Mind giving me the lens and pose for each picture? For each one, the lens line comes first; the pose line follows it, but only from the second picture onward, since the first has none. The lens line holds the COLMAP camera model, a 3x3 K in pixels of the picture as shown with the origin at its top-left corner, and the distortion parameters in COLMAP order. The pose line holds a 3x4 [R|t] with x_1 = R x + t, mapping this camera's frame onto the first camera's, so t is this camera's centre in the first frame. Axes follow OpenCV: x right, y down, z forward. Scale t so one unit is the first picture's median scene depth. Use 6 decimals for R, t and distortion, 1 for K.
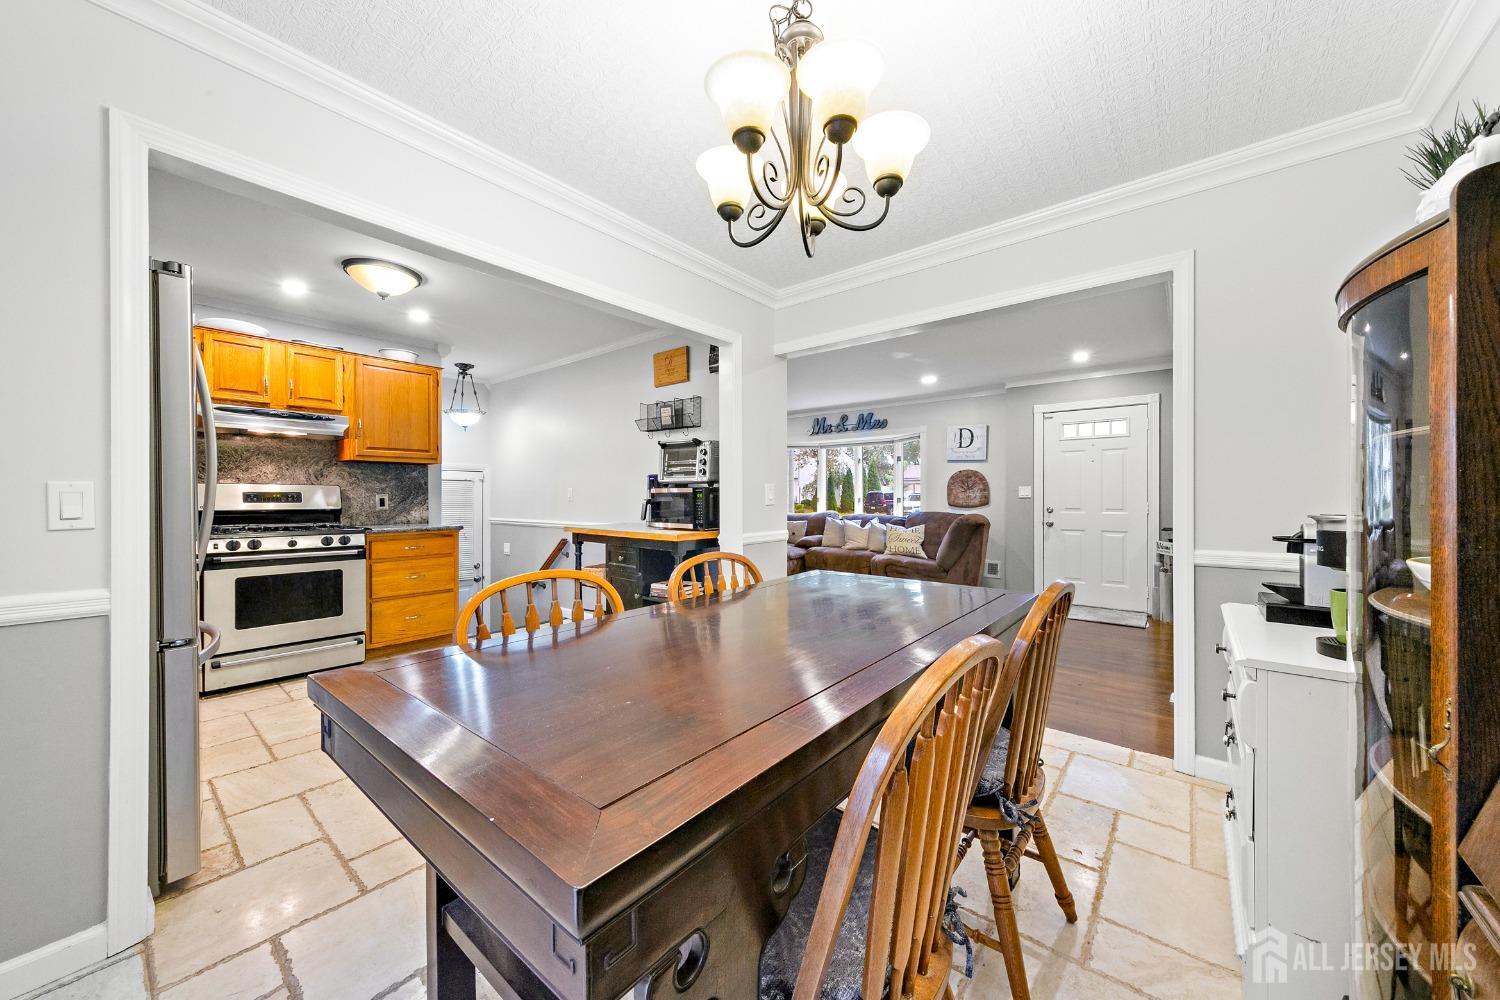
lens RADIAL K [[533.8, 0, 753.2], [0, 533.8, 499.0], [0, 0, 1]] dist [0.000201, 0.000033]
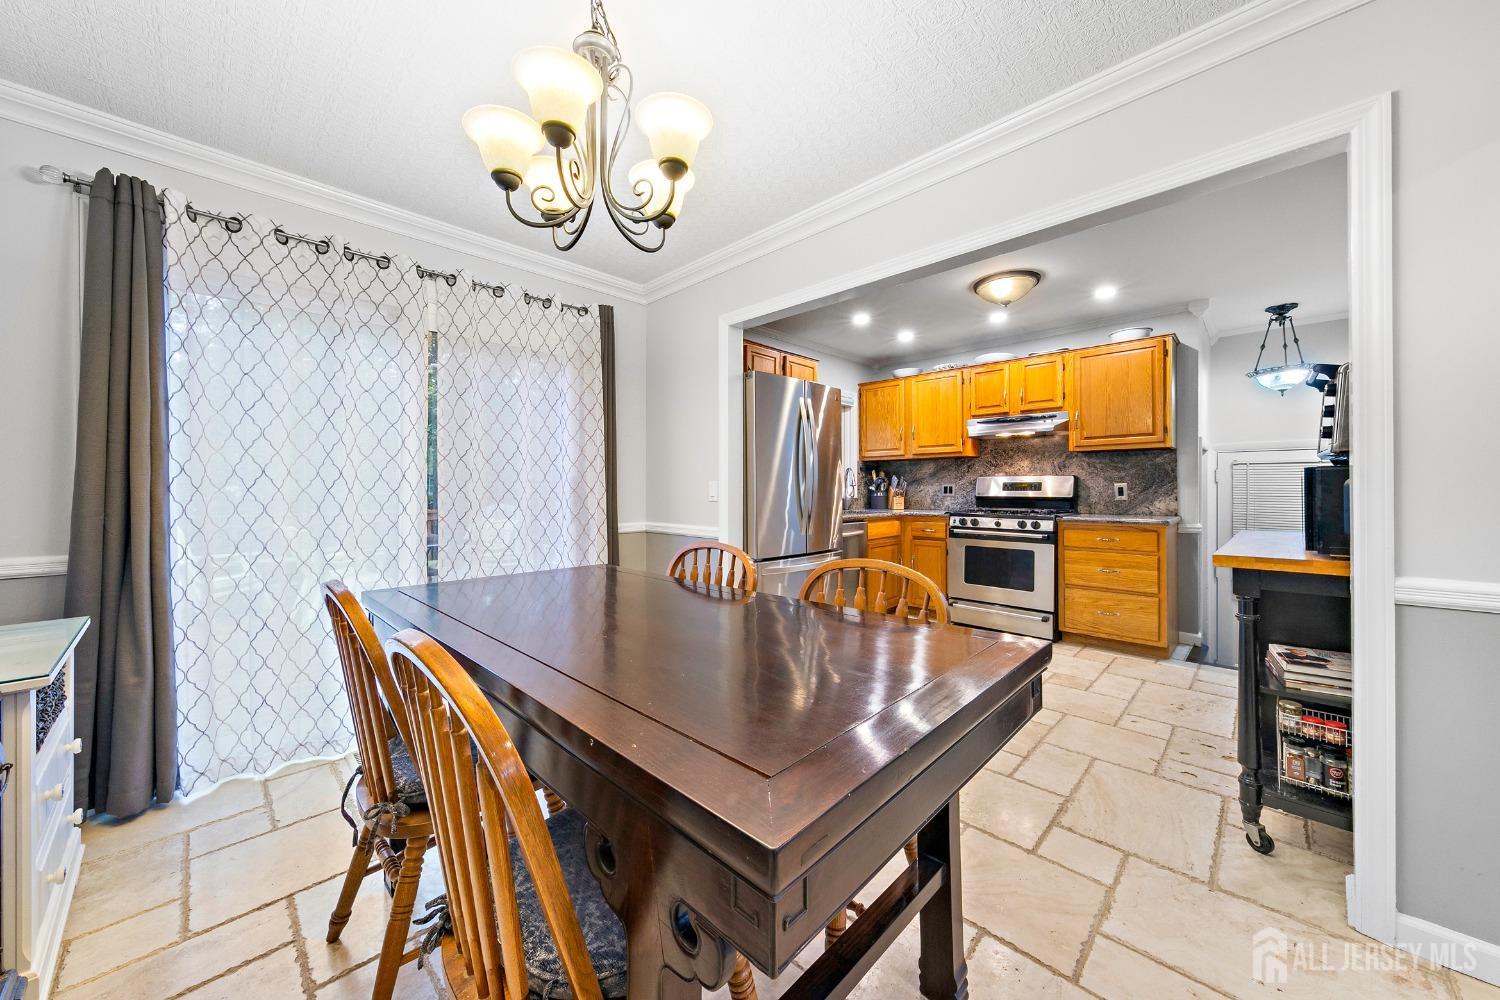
lens RADIAL K [[530.4, 0, 746.2], [0, 530.4, 489.5], [0, 0, 1]] dist [-0.000632, -0.000116]
pose [[-0.092396, 0.005120, -0.995709, 0.374927], [0.000639, 0.999987, 0.005083, -0.003017], [0.995722, -0.000166, -0.092398, 0.474007]]
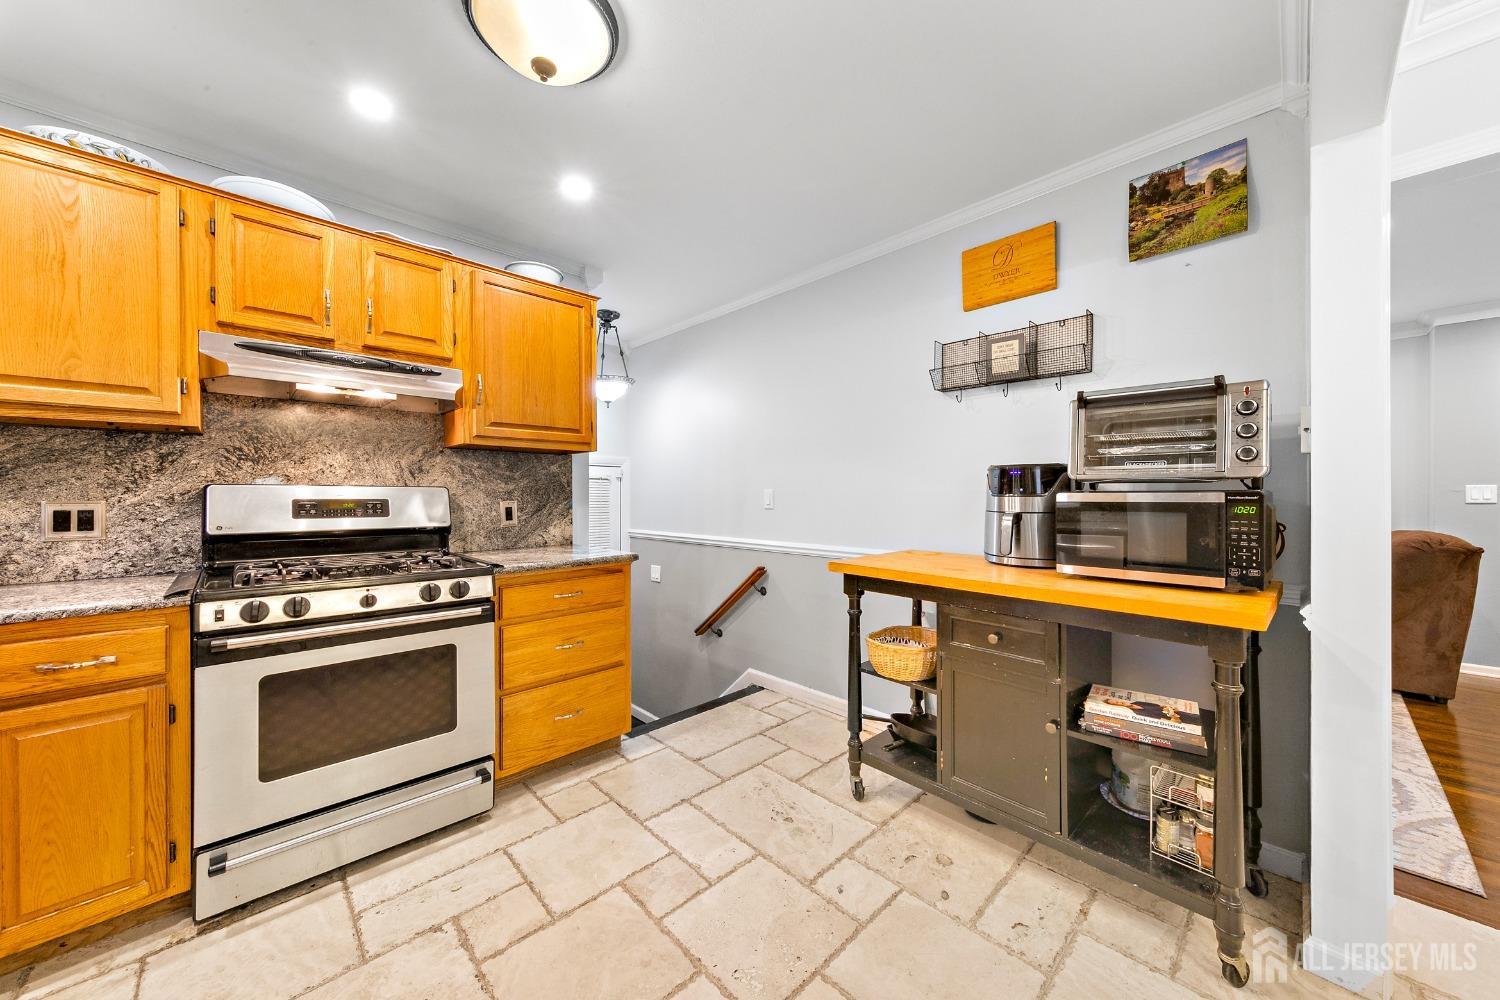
lens RADIAL K [[533.8, 0, 753.2], [0, 533.8, 499.0], [0, 0, 1]] dist [0.000201, 0.000033]
pose [[0.992467, 0.000320, -0.122508, -0.384599], [-0.000007, 0.999997, 0.002554, -0.014568], [0.122508, -0.002534, 0.992464, 0.476715]]
